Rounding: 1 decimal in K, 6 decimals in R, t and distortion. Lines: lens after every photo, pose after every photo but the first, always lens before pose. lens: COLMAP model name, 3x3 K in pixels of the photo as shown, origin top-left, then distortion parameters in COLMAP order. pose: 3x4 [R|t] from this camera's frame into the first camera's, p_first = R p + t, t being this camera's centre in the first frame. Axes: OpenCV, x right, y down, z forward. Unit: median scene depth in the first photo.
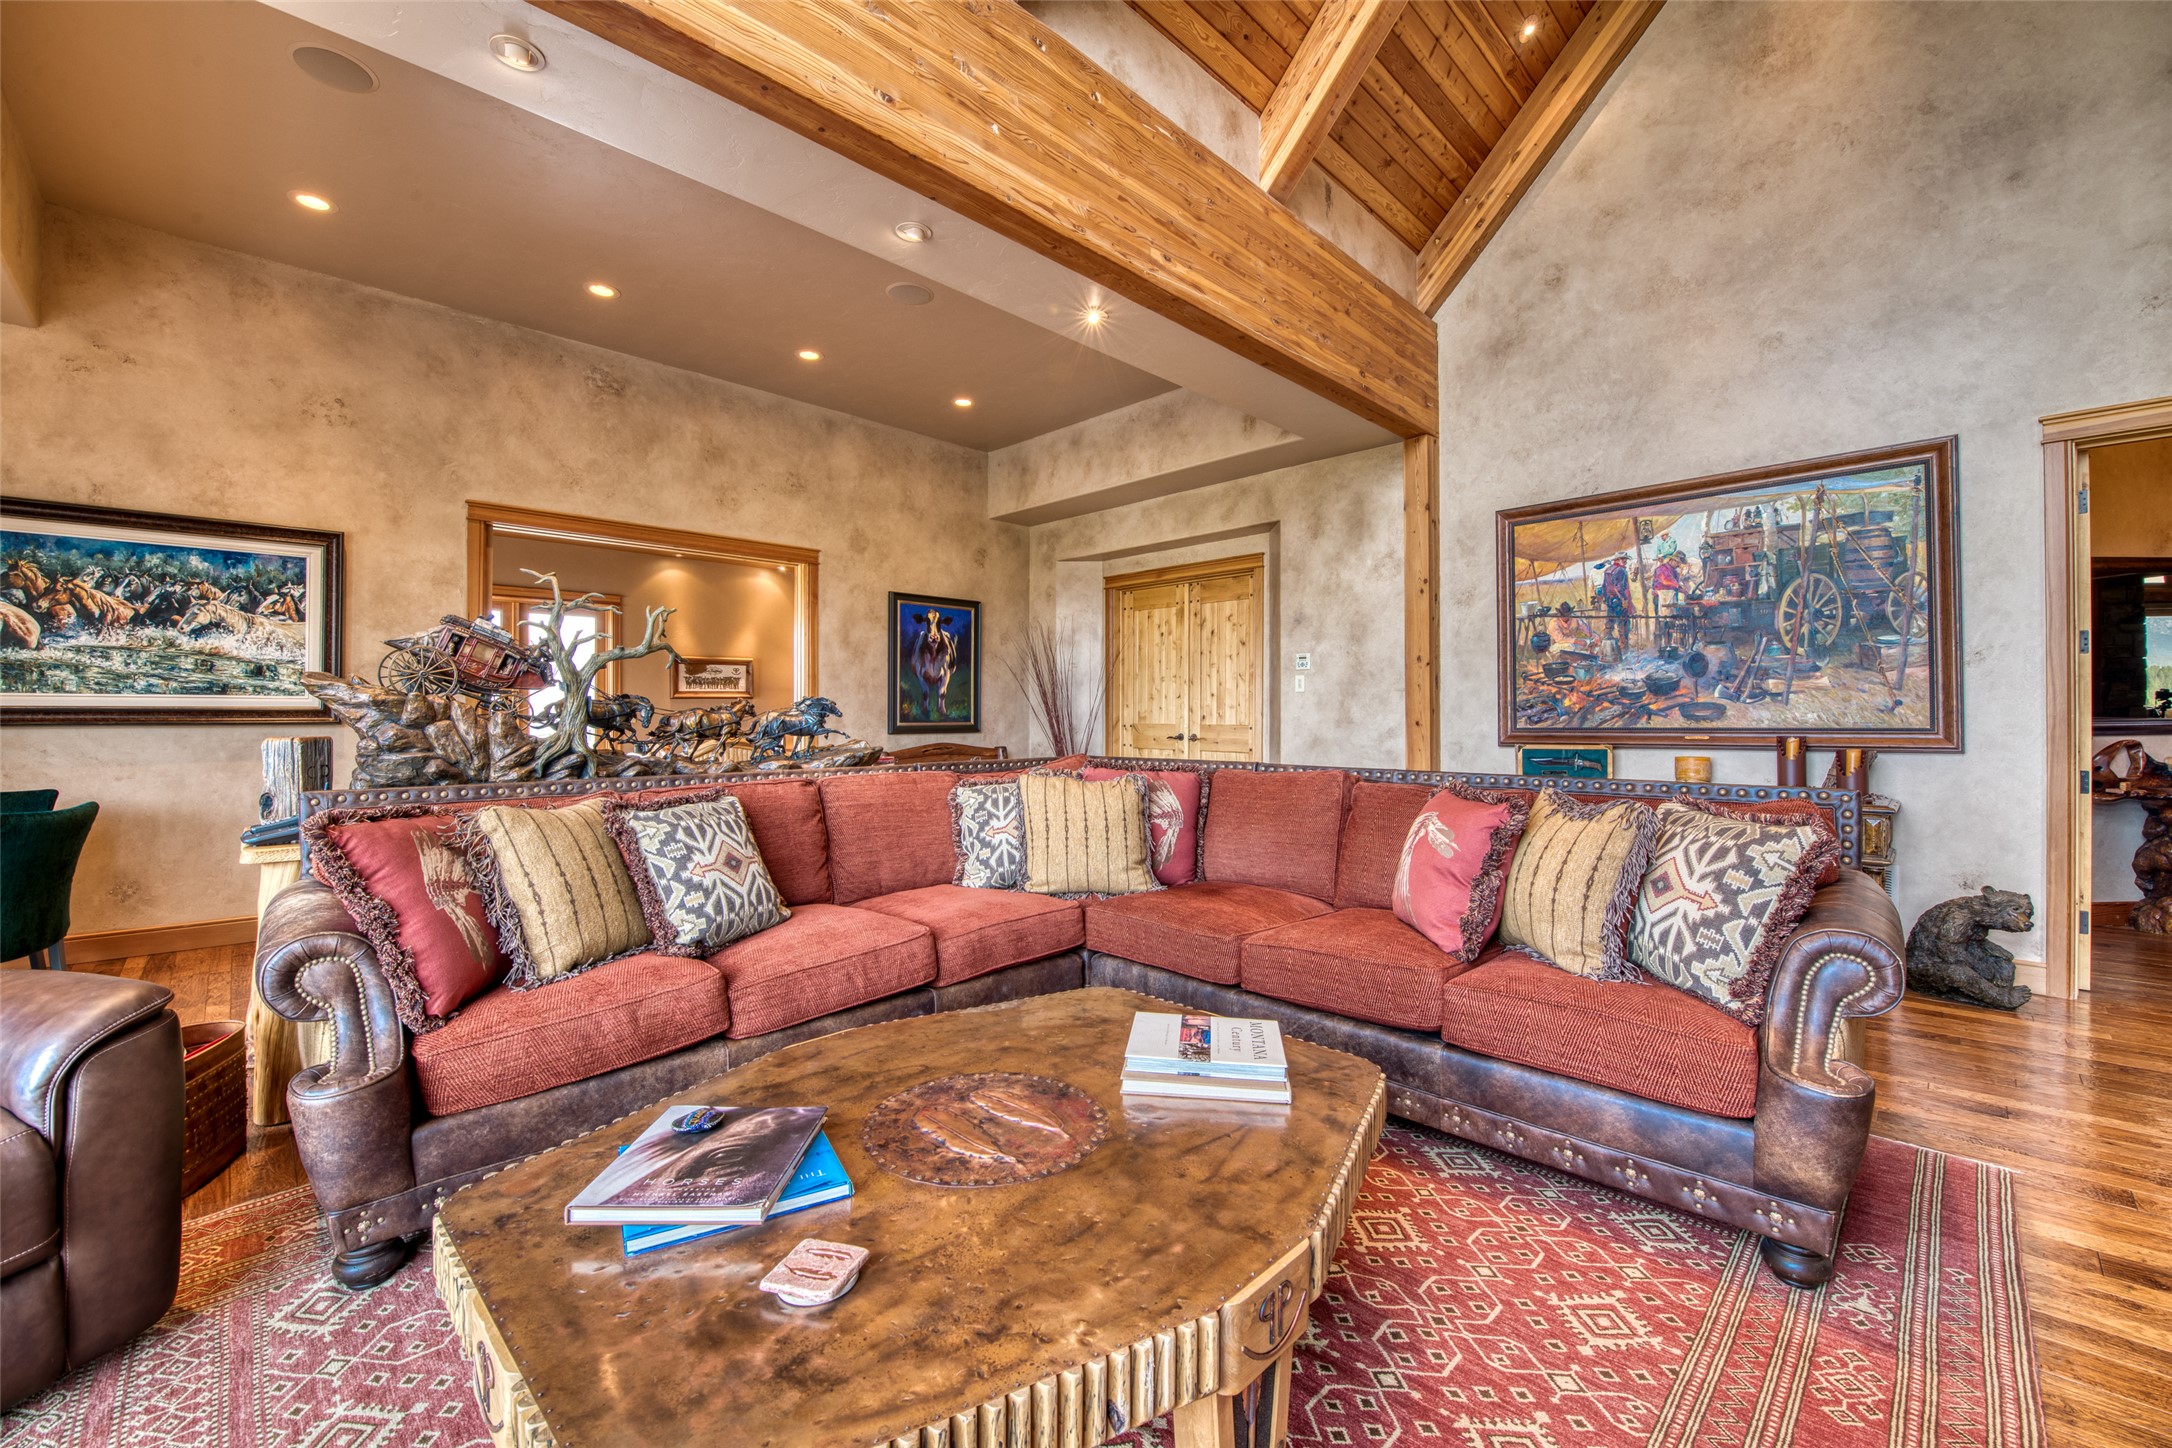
lens RADIAL K [[869.6, 0, 1096.5], [0, 869.6, 712.4], [0, 0, 1]] dist [-0.015024, -0.002141]
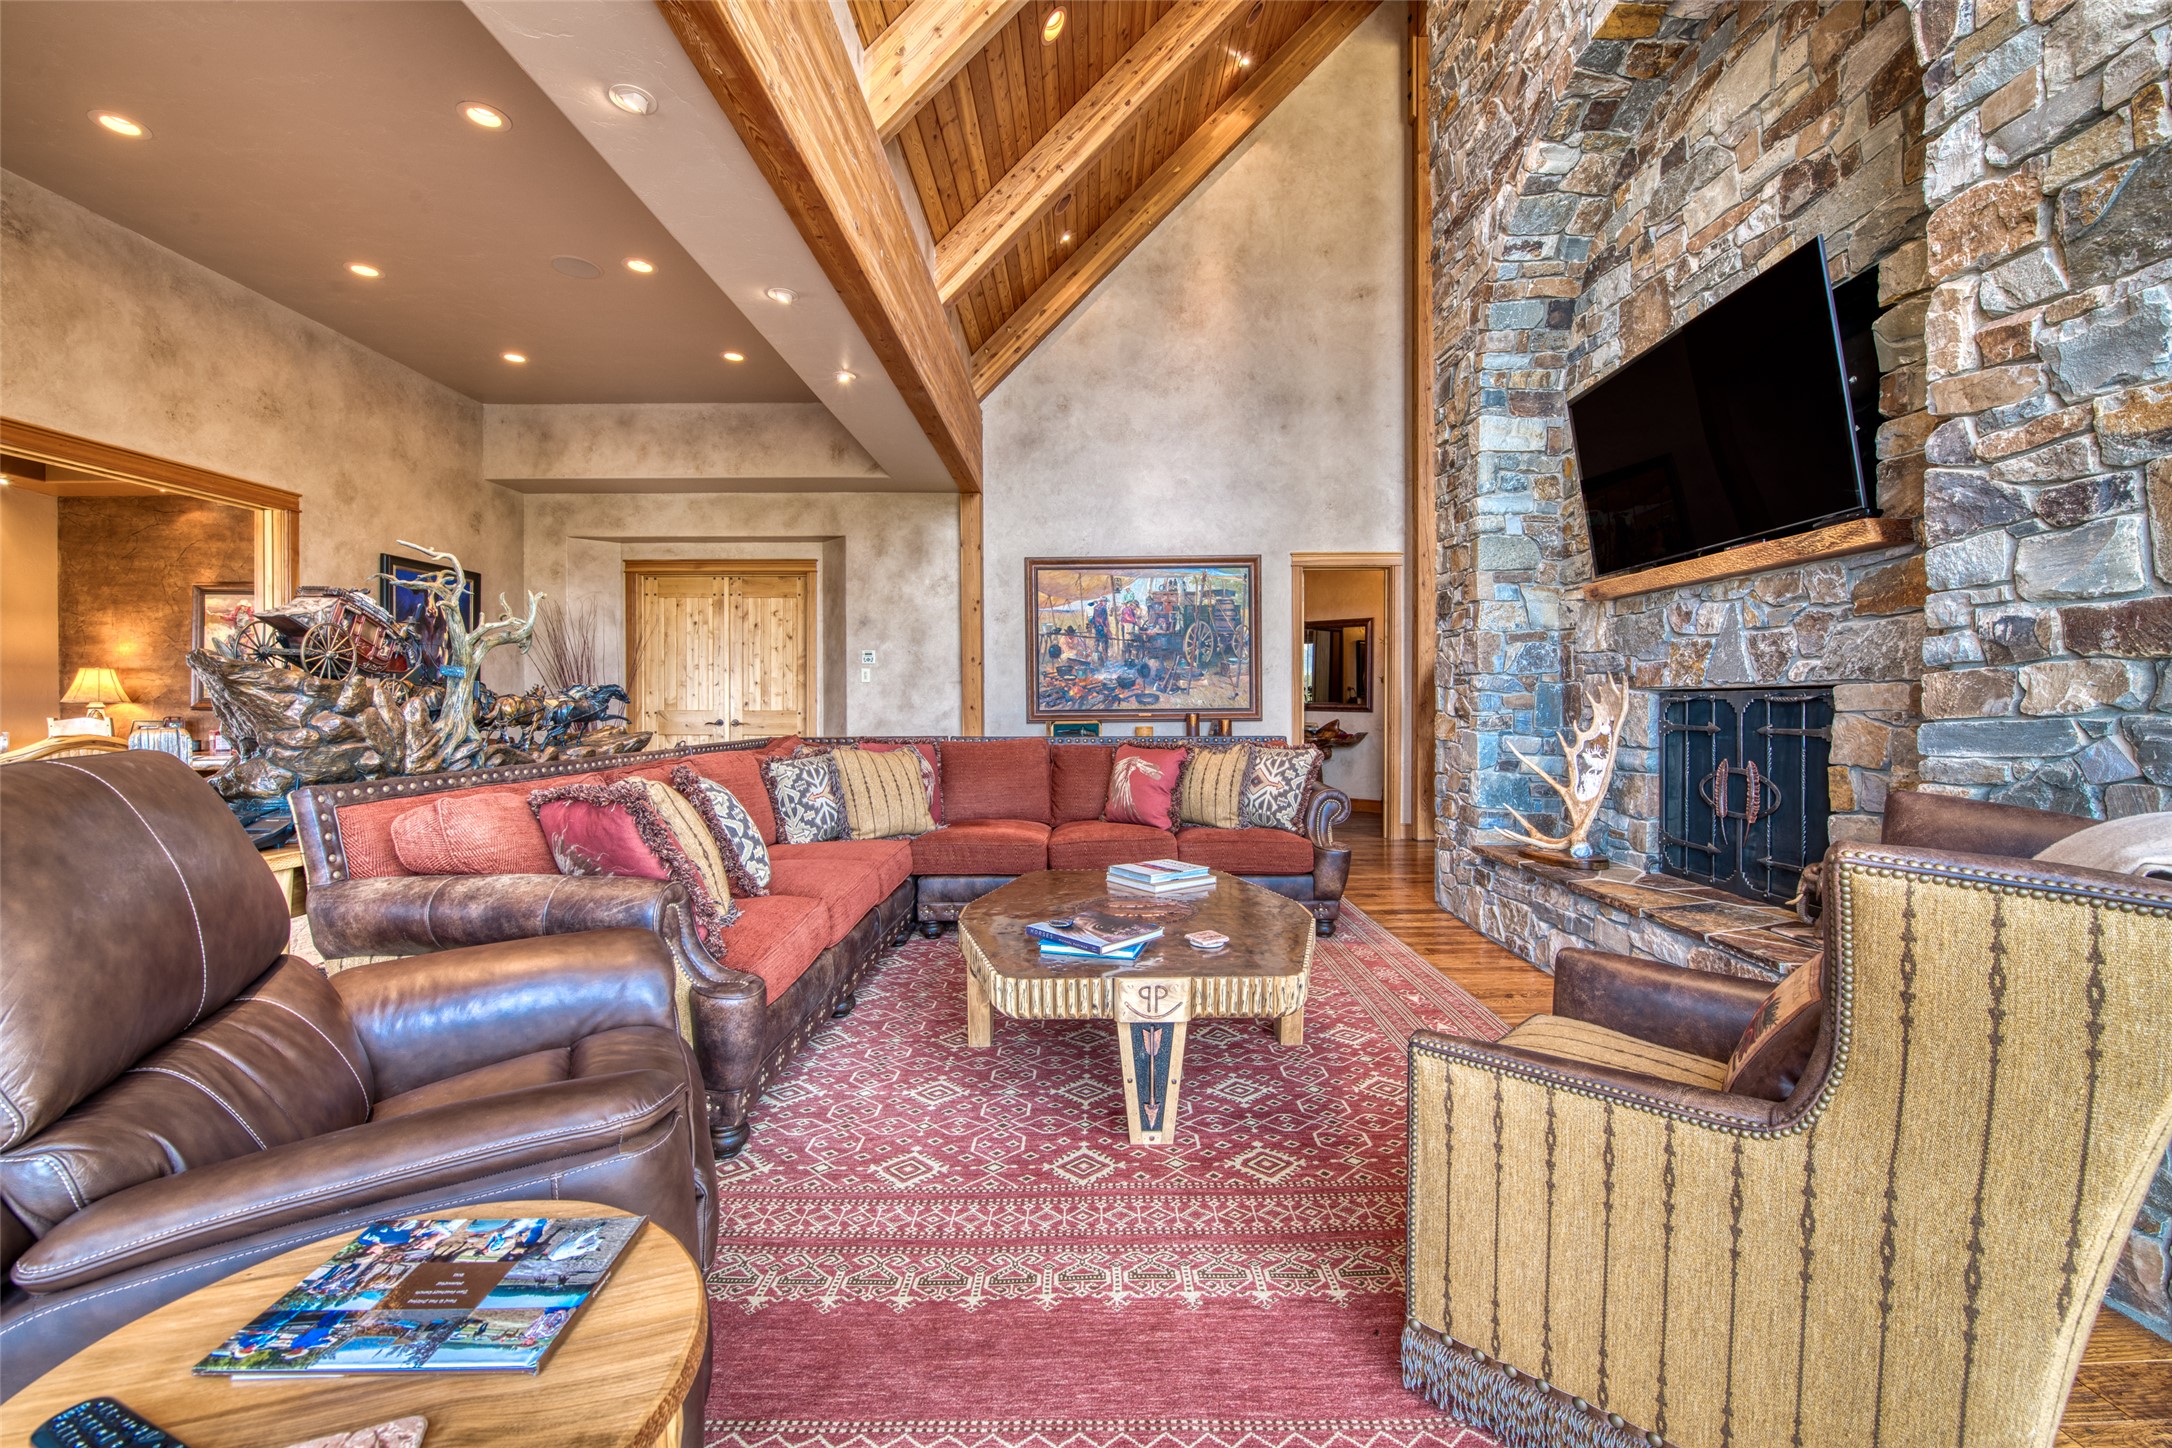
lens RADIAL K [[871.4, 0, 1098.0], [0, 871.4, 713.7], [0, 0, 1]] dist [-0.018836, -0.000940]
pose [[0.707275, -0.010660, 0.706858, -0.534314], [-0.000867, 0.999872, 0.015946, 0.000627], [-0.706938, -0.011891, 0.707176, -0.109073]]
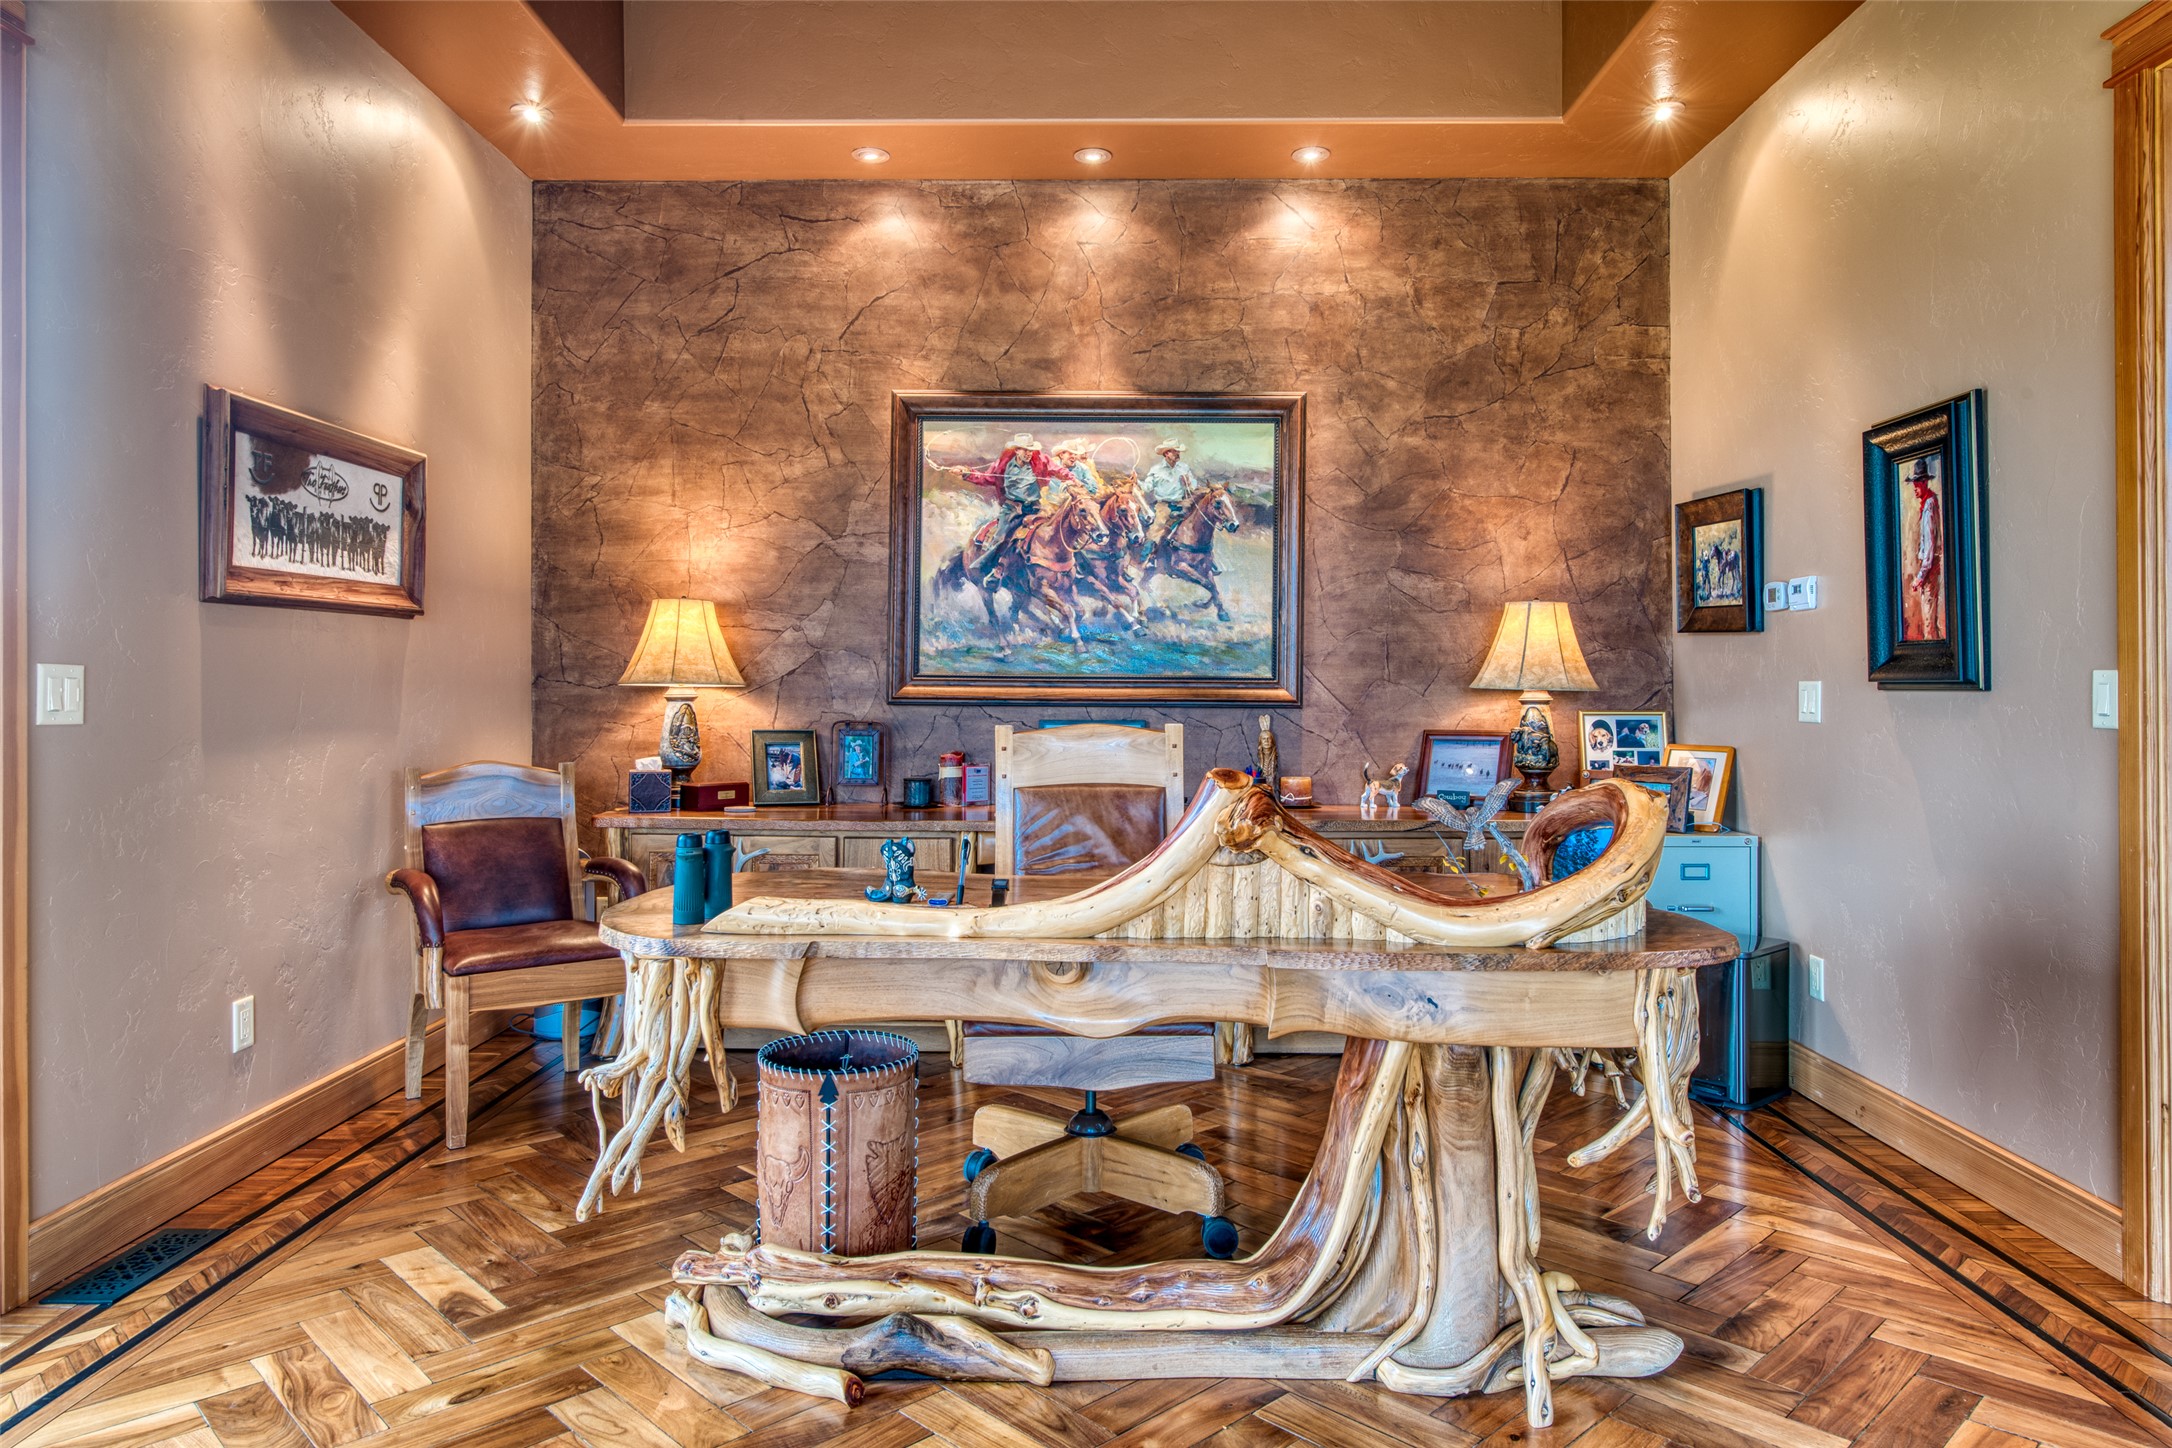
lens RADIAL K [[1394.7, 0, 1099.5], [0, 1394.7, 676.5], [0, 0, 1]] dist [-0.000190, -0.000814]
pose [[0.714283, 0.006693, 0.699825, -1.253367], [0.000991, 0.999944, -0.010575, 0.011070], [-0.699856, 0.008247, 0.714236, 1.392948]]
